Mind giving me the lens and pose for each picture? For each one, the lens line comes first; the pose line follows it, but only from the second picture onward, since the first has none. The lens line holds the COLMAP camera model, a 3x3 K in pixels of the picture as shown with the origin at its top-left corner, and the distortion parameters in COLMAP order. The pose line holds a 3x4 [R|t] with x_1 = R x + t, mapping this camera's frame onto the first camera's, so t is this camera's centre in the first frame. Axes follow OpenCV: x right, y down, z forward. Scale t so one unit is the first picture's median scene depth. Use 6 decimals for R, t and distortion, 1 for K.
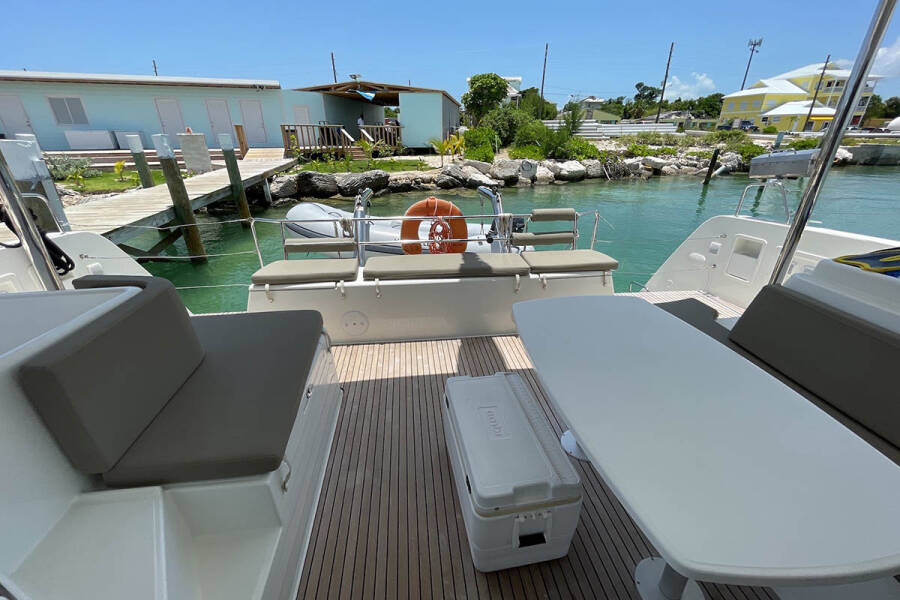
lens RADIAL K [[368.3, 0, 451.0], [0, 368.3, 303.0], [0, 0, 1]] dist [-0.003268, 0.000339]
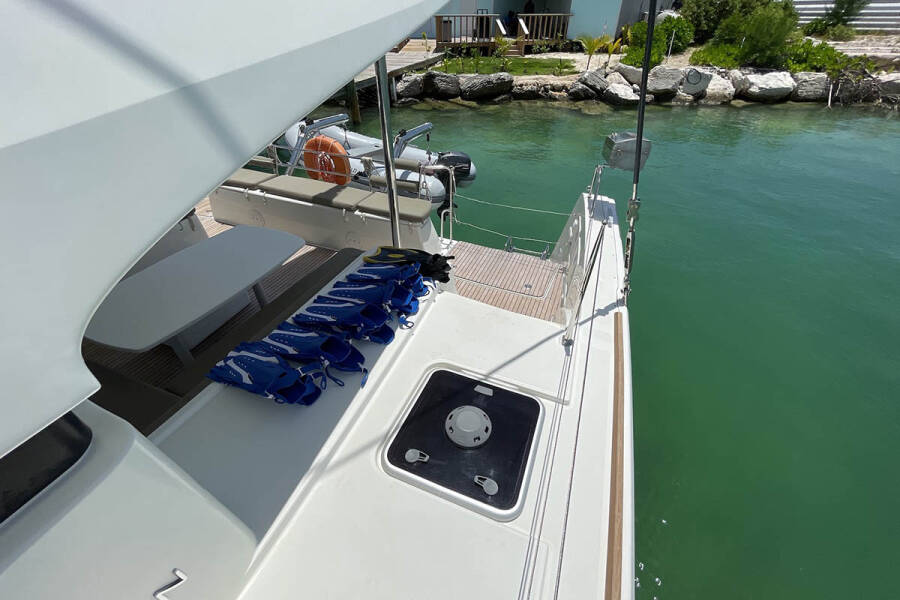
lens RADIAL K [[368.3, 0, 447.4], [0, 368.3, 301.3], [0, 0, 1]] dist [-0.003268, 0.000339]
pose [[0.873988, 0.300932, -0.381555, 0.191414], [-0.200853, 0.938676, 0.280260, -0.036516], [0.442496, -0.168308, 0.880835, -0.008600]]
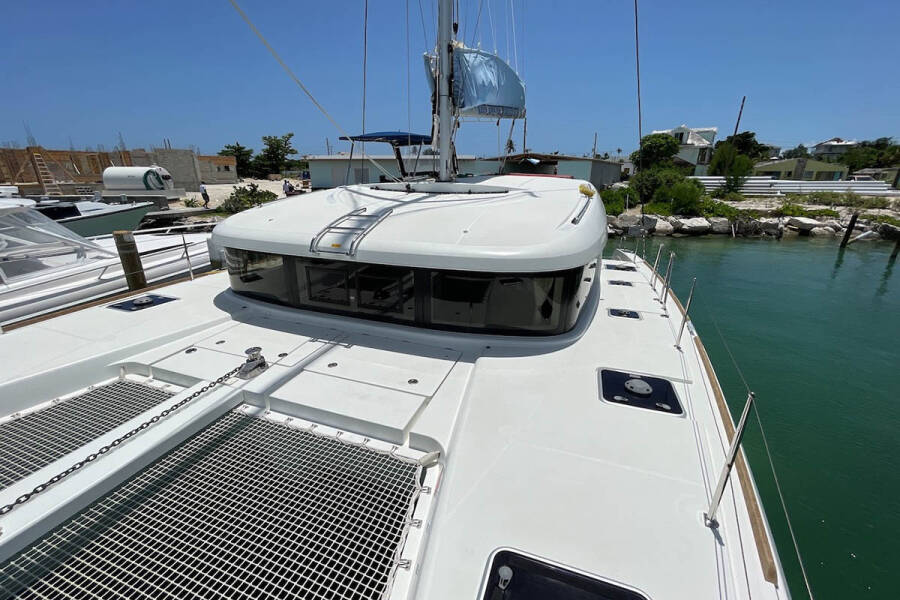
lens RADIAL K [[368.3, 0, 447.9], [0, 368.3, 302.8], [0, 0, 1]] dist [-0.003268, 0.000339]
pose [[0.892671, 0.151468, -0.424496, 0.181031], [-0.194741, 0.979006, -0.060192, 0.105234], [0.406466, 0.136399, 0.903427, -0.355261]]
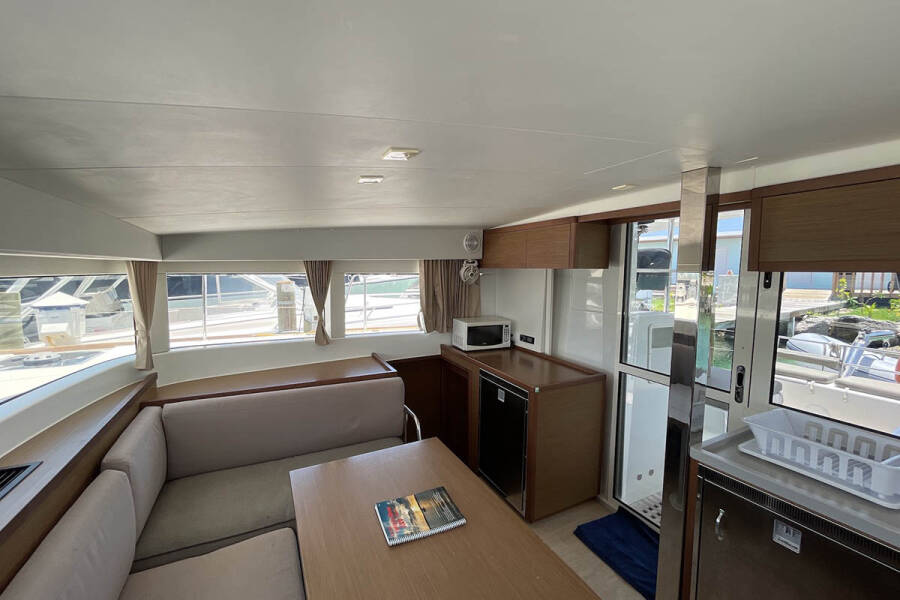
lens RADIAL K [[368.3, 0, 450.2], [0, 368.3, 299.9], [0, 0, 1]] dist [-0.003268, 0.000339]
pose [[0.344997, 0.079001, -0.935273, 0.087447], [-0.399129, 0.914218, -0.070005, 0.052332], [0.849513, 0.397446, 0.346934, -0.136609]]
